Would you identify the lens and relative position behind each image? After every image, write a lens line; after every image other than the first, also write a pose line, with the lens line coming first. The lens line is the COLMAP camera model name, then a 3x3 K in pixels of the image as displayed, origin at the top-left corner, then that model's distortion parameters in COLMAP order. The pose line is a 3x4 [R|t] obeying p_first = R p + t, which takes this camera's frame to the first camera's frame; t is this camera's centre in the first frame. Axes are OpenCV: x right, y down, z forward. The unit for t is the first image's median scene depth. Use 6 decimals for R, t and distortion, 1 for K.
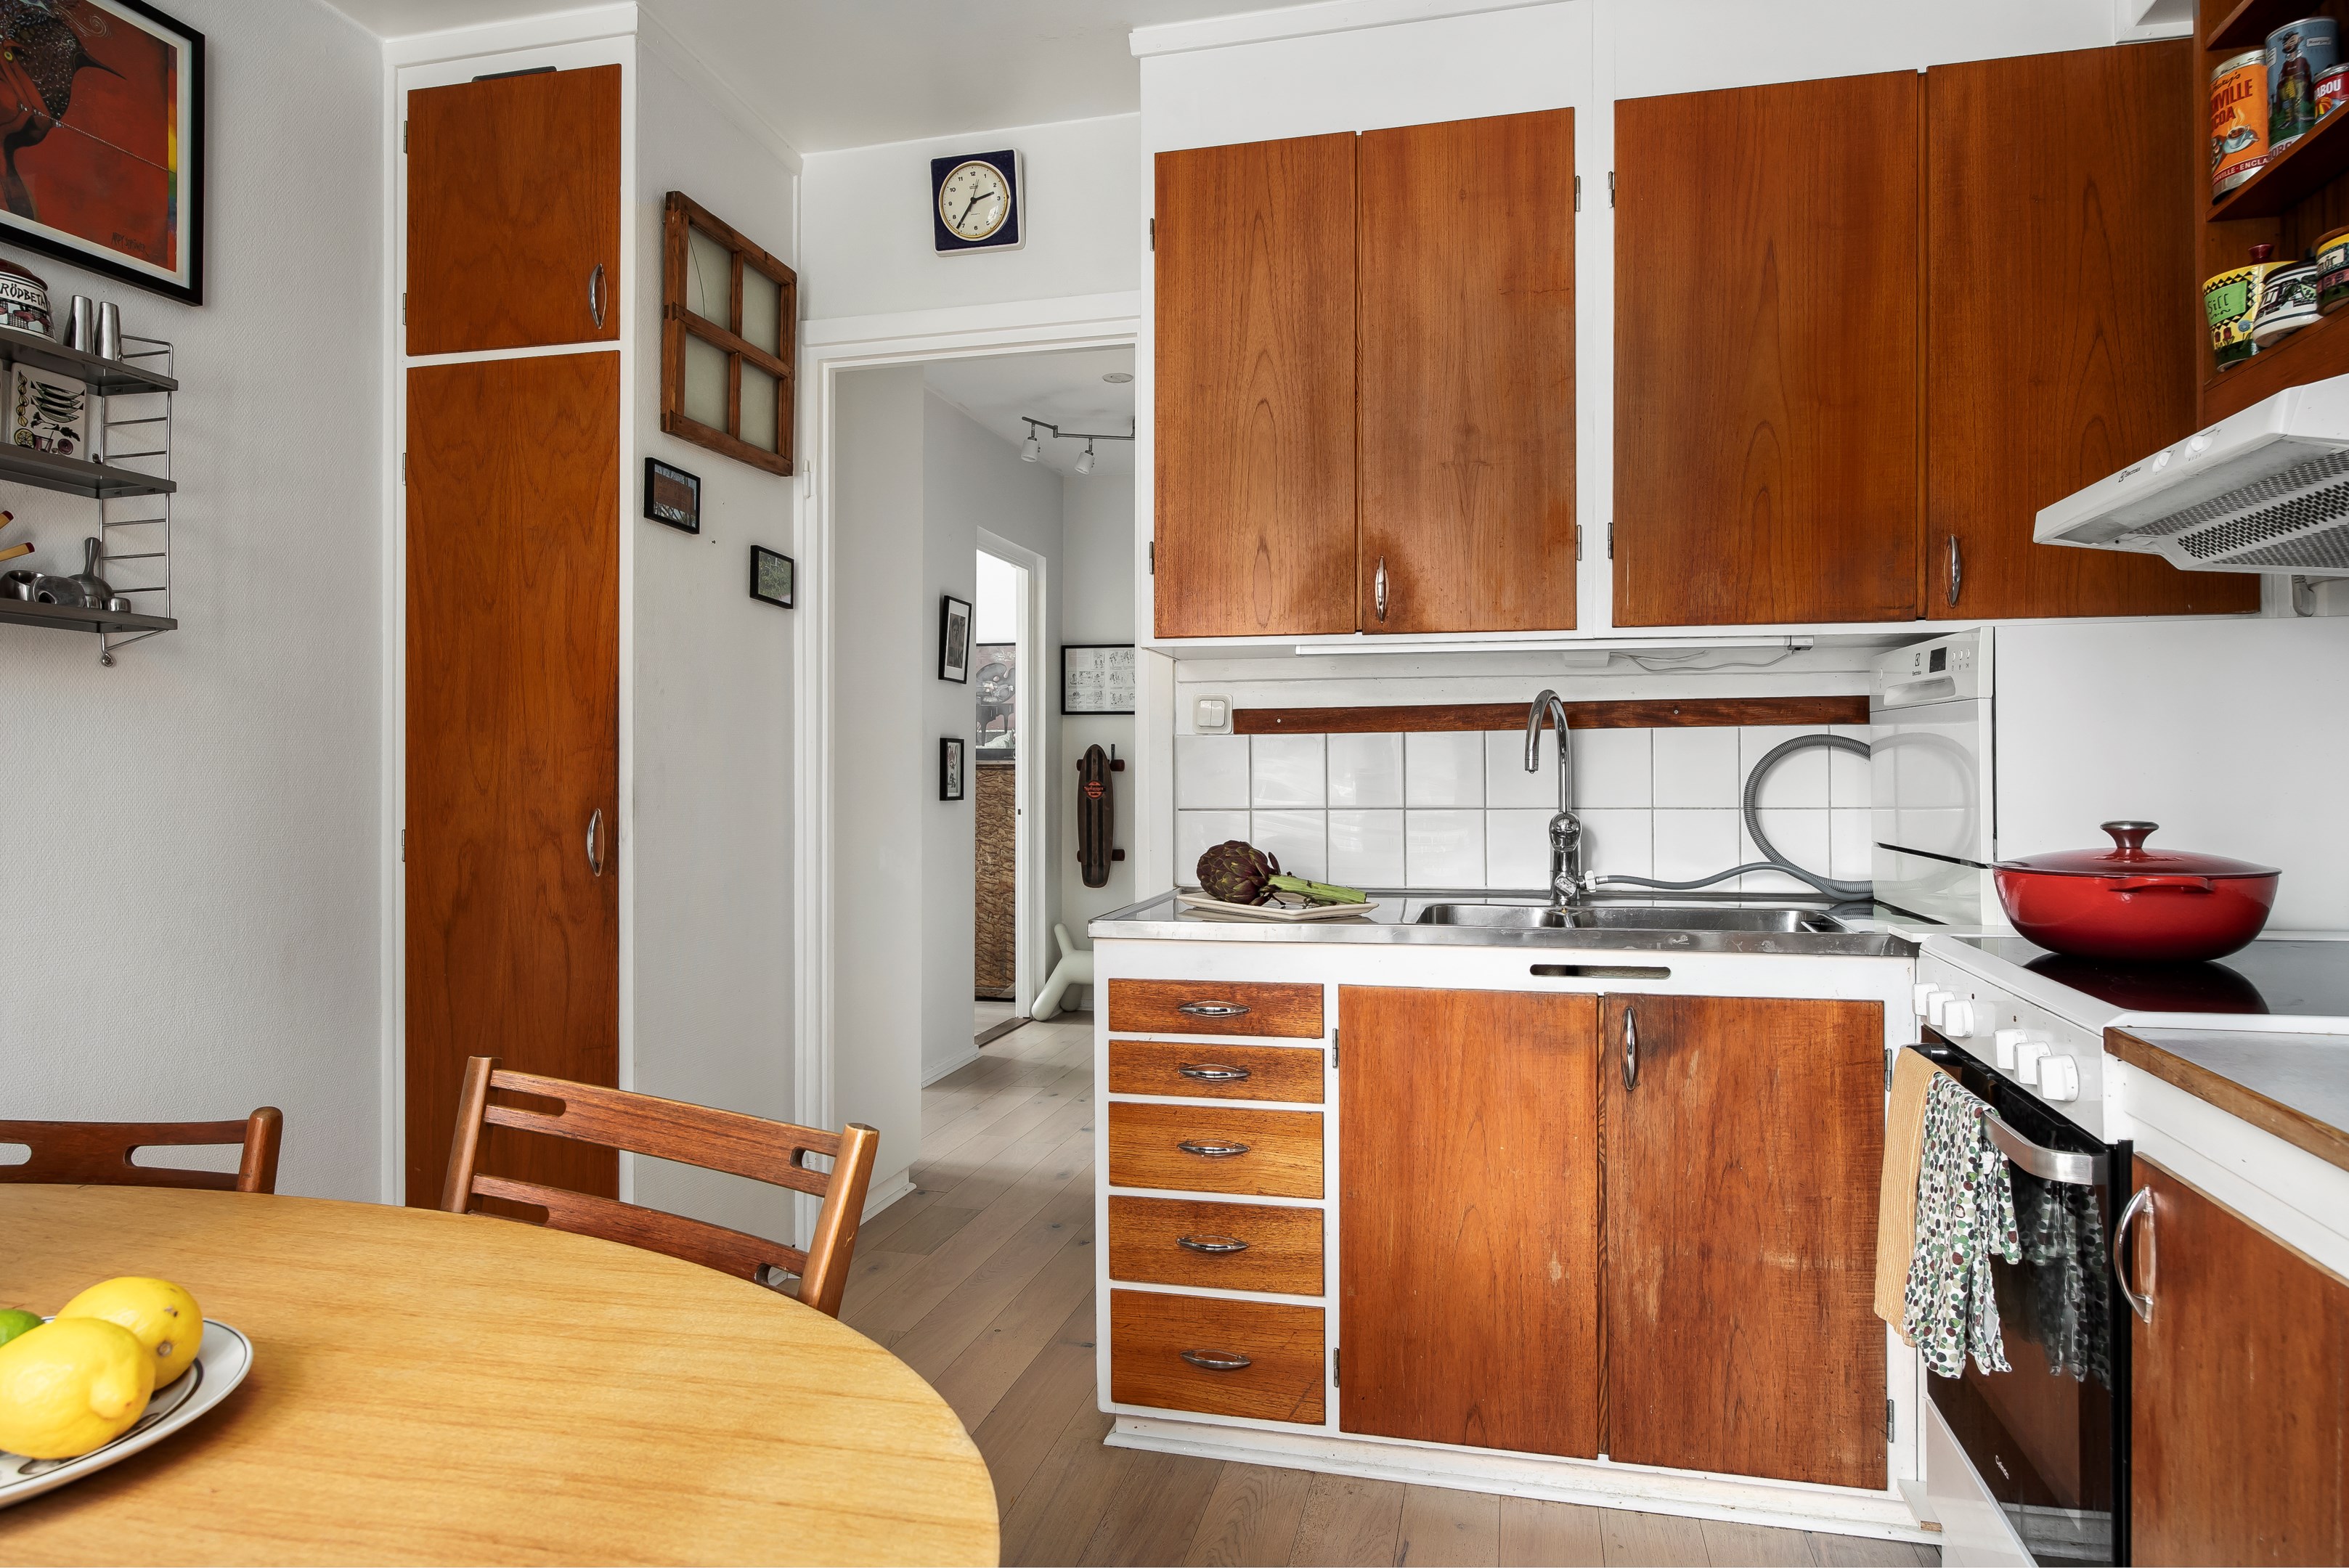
lens RADIAL K [[1384.9, 0, 1180.3], [0, 1384.9, 787.6], [0, 0, 1]] dist [0.003317, -0.004575]
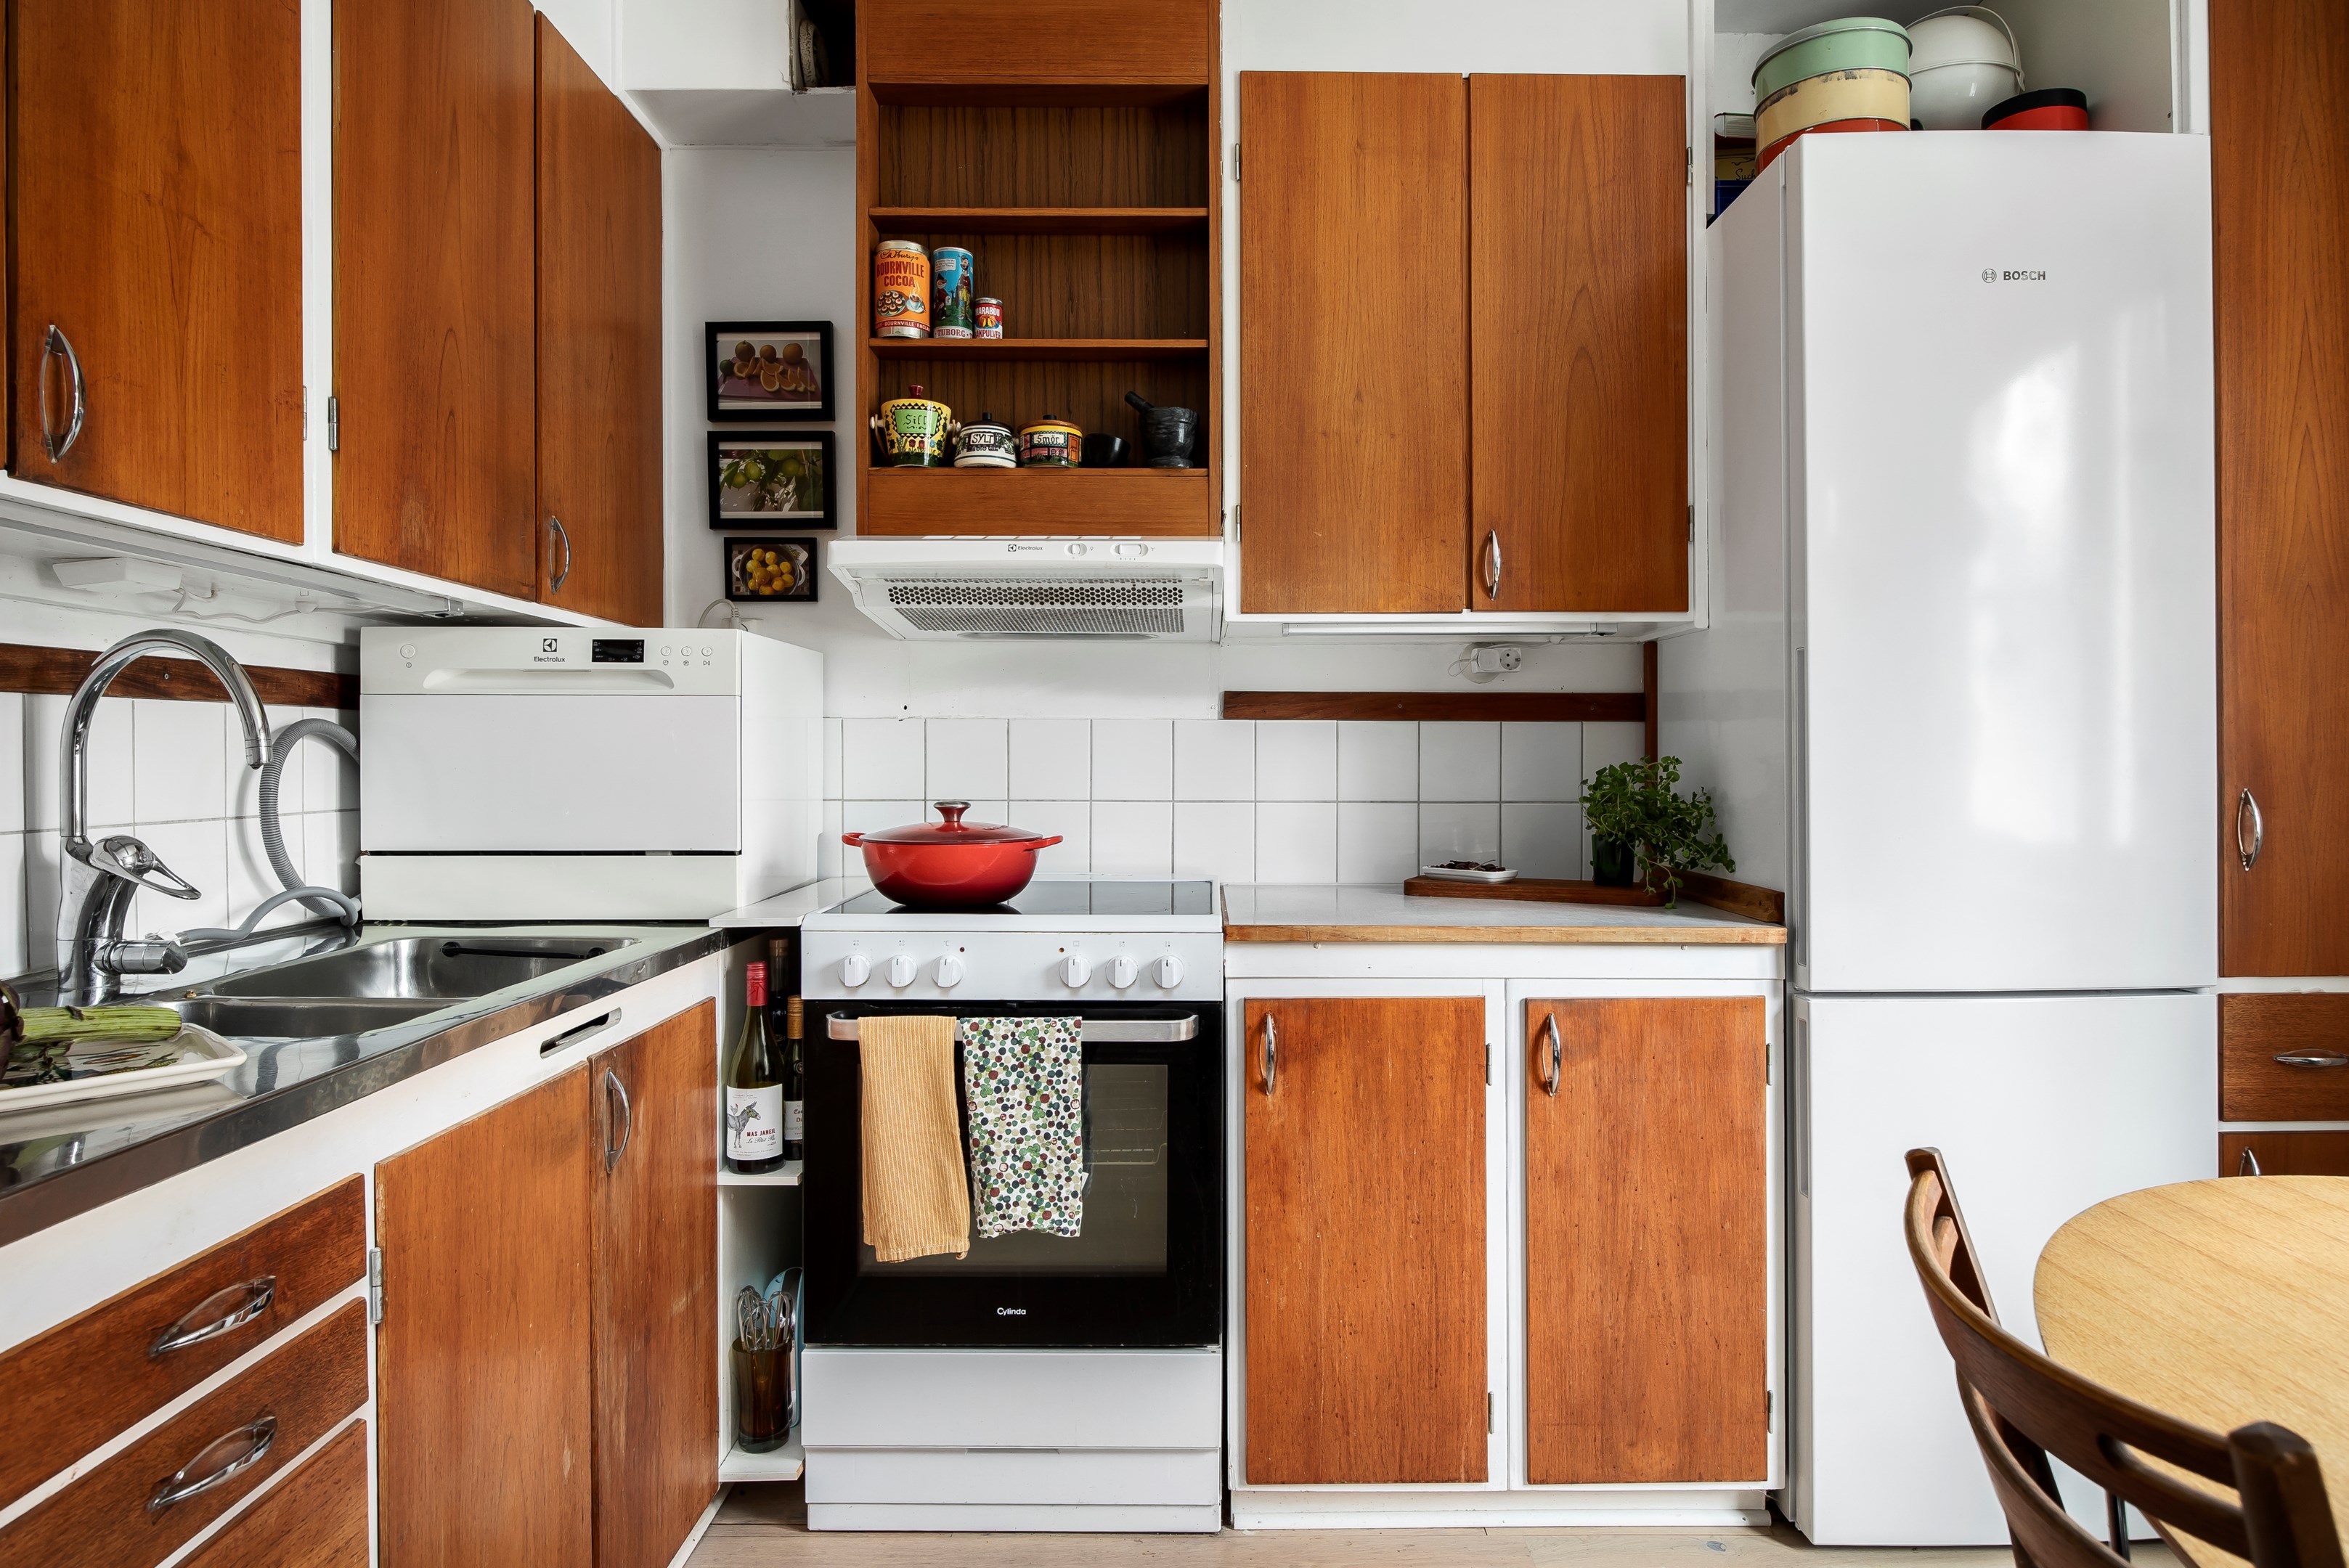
lens RADIAL K [[1343.6, 0, 1176.6], [0, 1343.6, 784.5], [0, 0, 1]] dist [-0.001284, -0.001932]
pose [[-0.247197, -0.017148, 0.968814, -0.459568], [0.012143, 0.999710, 0.020793, -0.011931], [-0.968889, 0.016904, -0.246917, 0.822620]]
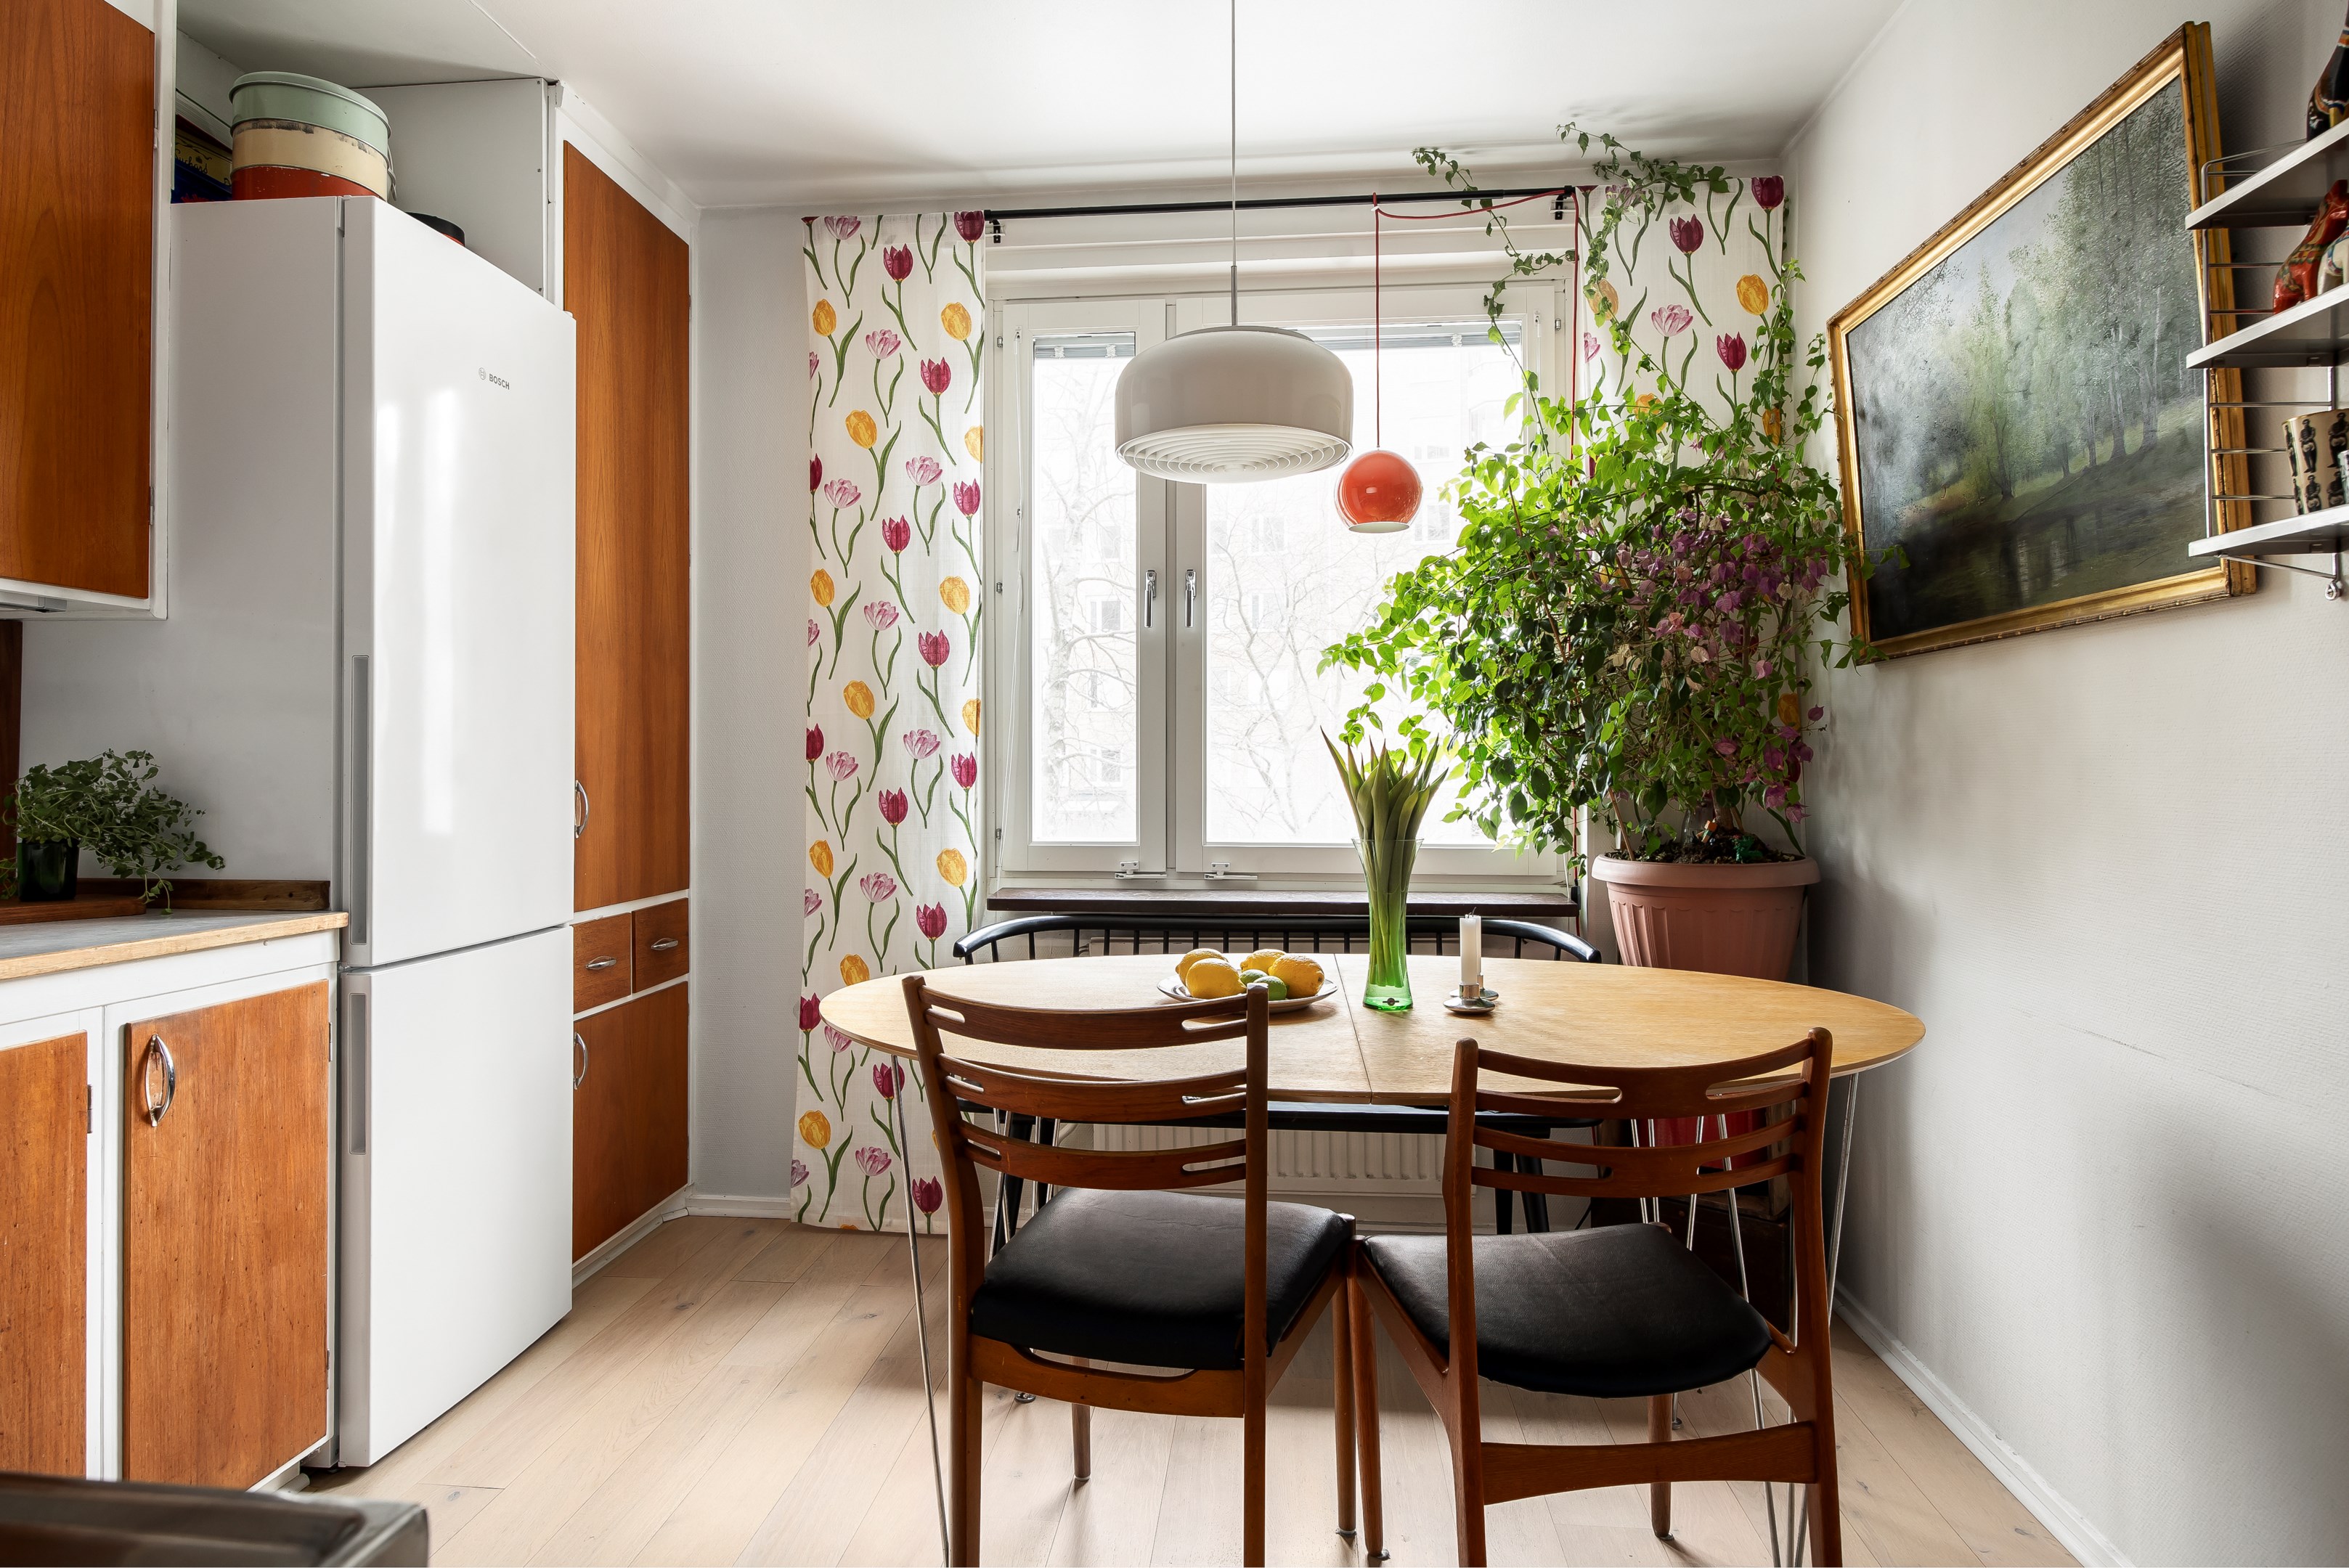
lens RADIAL K [[1343.6, 0, 1162.3], [0, 1343.6, 783.6], [0, 0, 1]] dist [-0.001284, -0.001932]
pose [[-0.989032, -0.001049, -0.147695, -0.196981], [-0.004495, 0.999725, 0.022999, -0.010977], [0.147631, 0.023411, -0.988765, 1.173003]]
